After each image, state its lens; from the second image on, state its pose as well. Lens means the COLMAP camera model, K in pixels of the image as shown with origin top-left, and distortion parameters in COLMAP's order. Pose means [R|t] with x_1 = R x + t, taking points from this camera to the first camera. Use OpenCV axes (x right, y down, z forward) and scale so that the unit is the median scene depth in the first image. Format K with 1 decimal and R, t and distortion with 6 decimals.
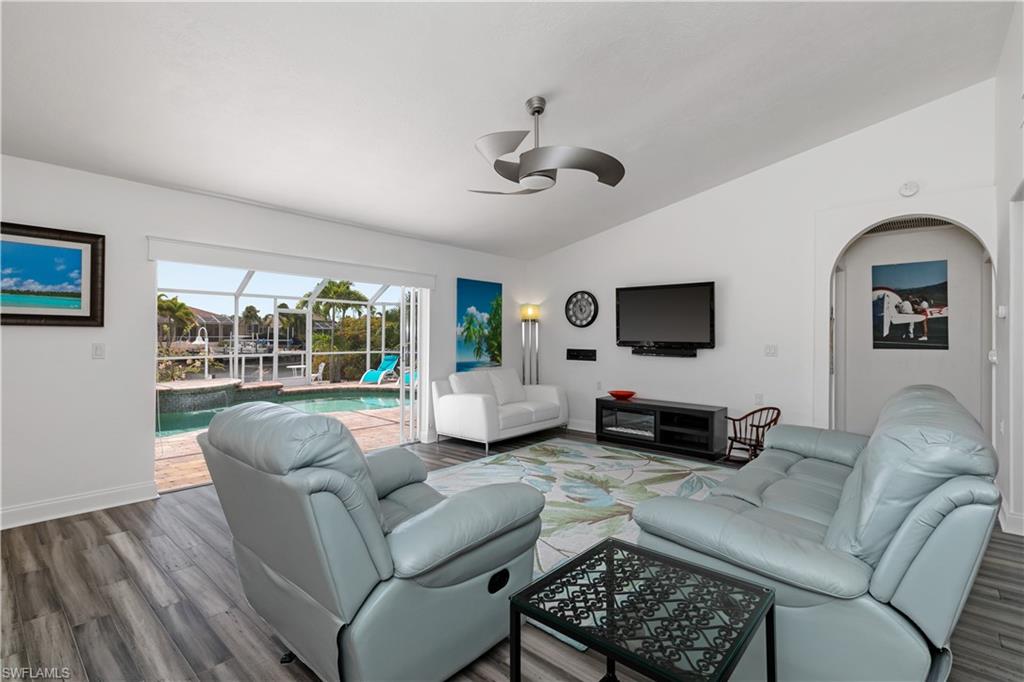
lens RADIAL K [[461.7, 0, 515.0], [0, 461.7, 333.9], [0, 0, 1]] dist [0.001893, 0.000337]
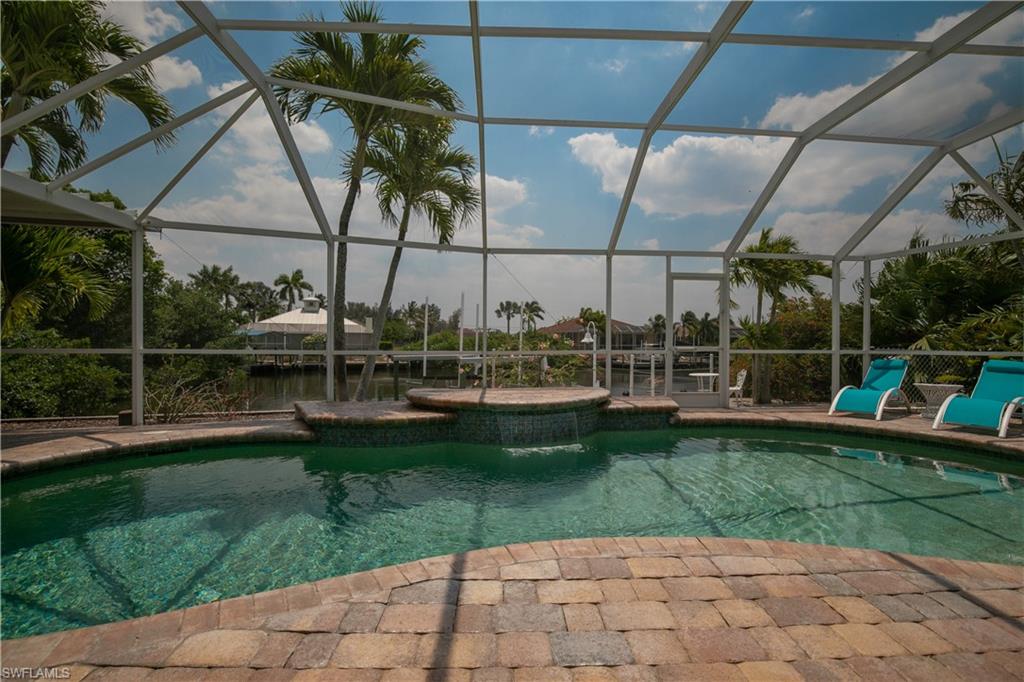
lens RADIAL K [[463.4, 0, 521.6], [0, 463.4, 341.5], [0, 0, 1]] dist [-0.030404, 0.000166]
pose [[0.681858, -0.011453, -0.731395, -0.426104], [0.005770, 0.999931, -0.010279, 0.072665], [0.731462, 0.002789, 0.681877, 0.906365]]
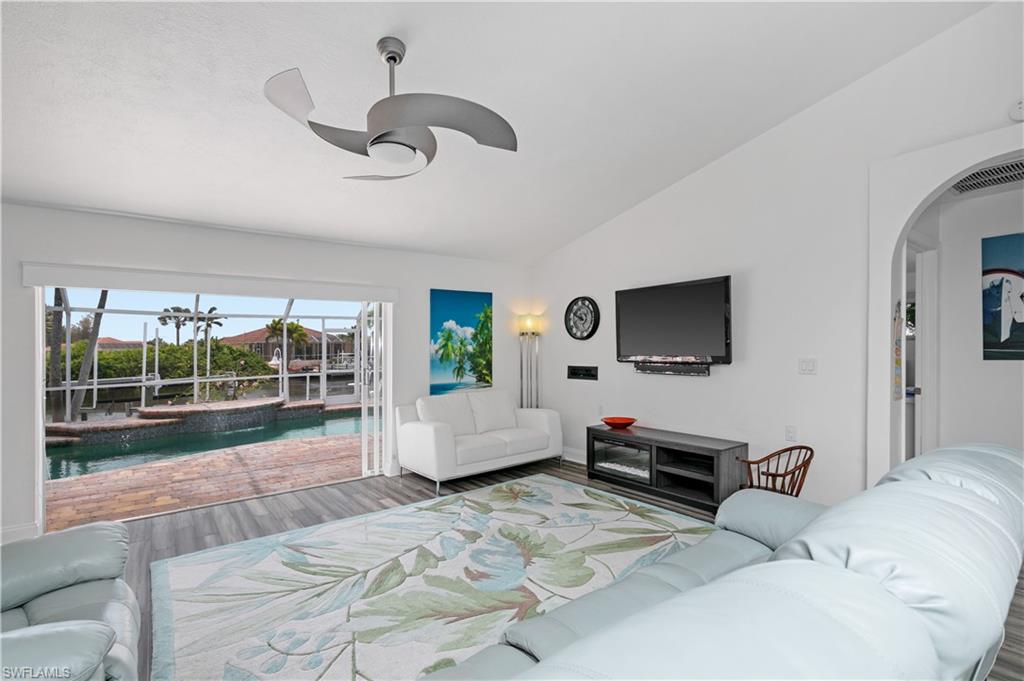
lens RADIAL K [[461.9, 0, 521.1], [0, 461.9, 350.5], [0, 0, 1]] dist [0.008664, -0.000155]
pose [[0.978960, -0.025251, -0.202484, 0.222089], [0.027587, 0.999581, 0.008723, -0.006038], [0.202179, -0.014126, 0.979247, 0.170253]]
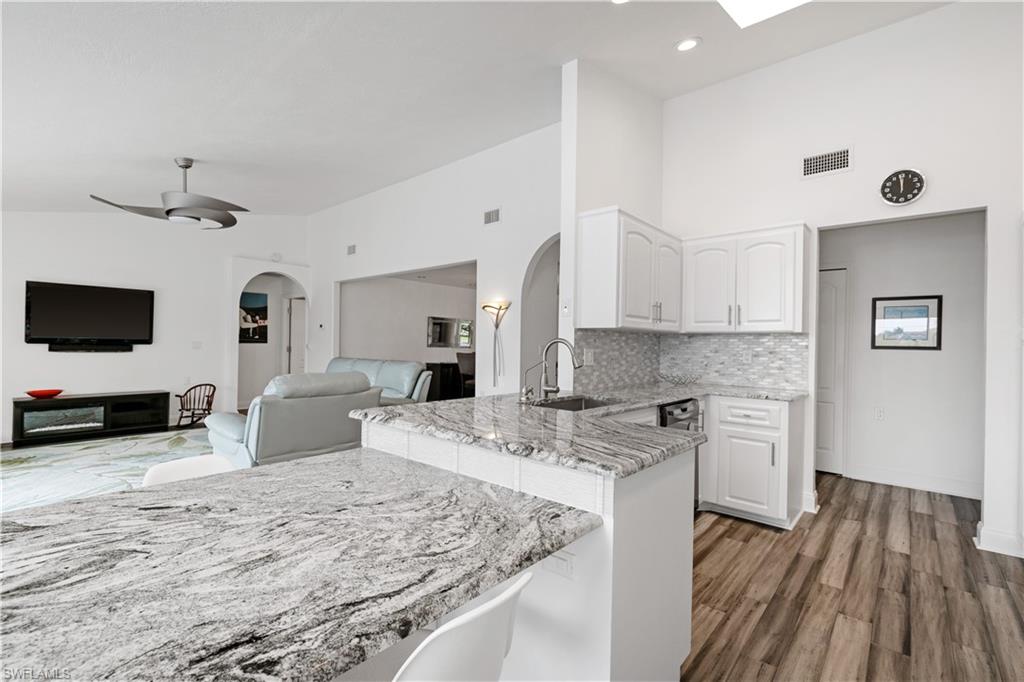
lens RADIAL K [[460.8, 0, 508.8], [0, 460.8, 346.7], [0, 0, 1]] dist [-0.000065, -0.000366]
pose [[0.016361, -0.017139, 0.999719, -0.686986], [-0.023103, 0.999580, 0.017515, -0.005251], [-0.999599, -0.023383, 0.015958, 0.018860]]
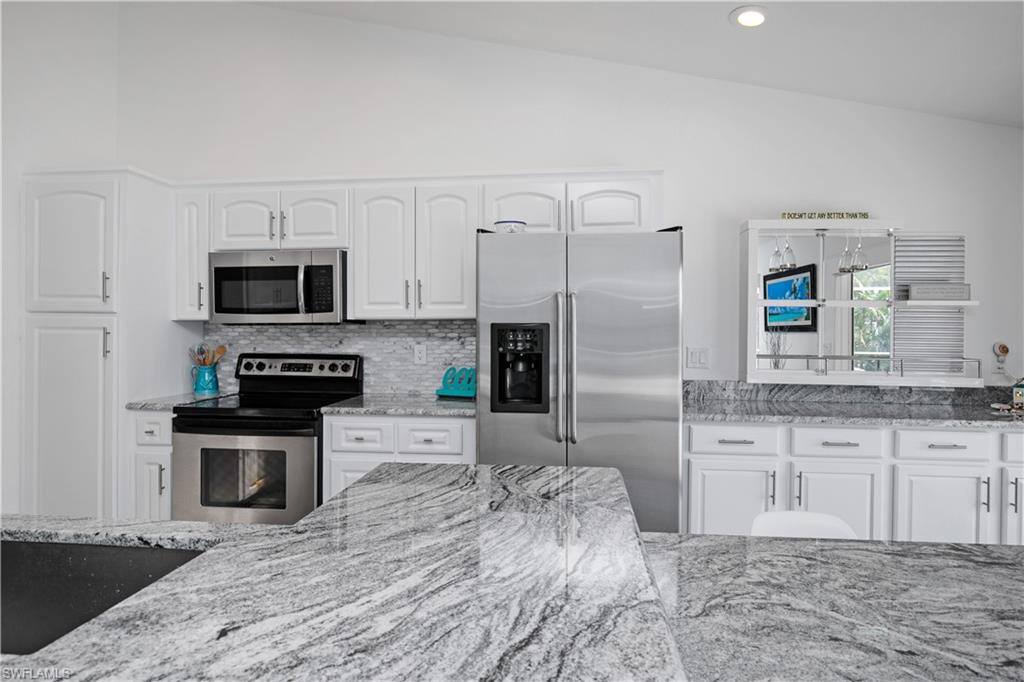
lens RADIAL K [[589.4, 0, 512.0], [0, 589.4, 341.0], [0, 0, 1]] dist [-0.015921, 0.002136]
pose [[-0.818421, 0.001091, -0.574619, -0.308462], [-0.003684, 0.999968, 0.007146, -0.011089], [0.574608, 0.007965, -0.818390, 0.161087]]
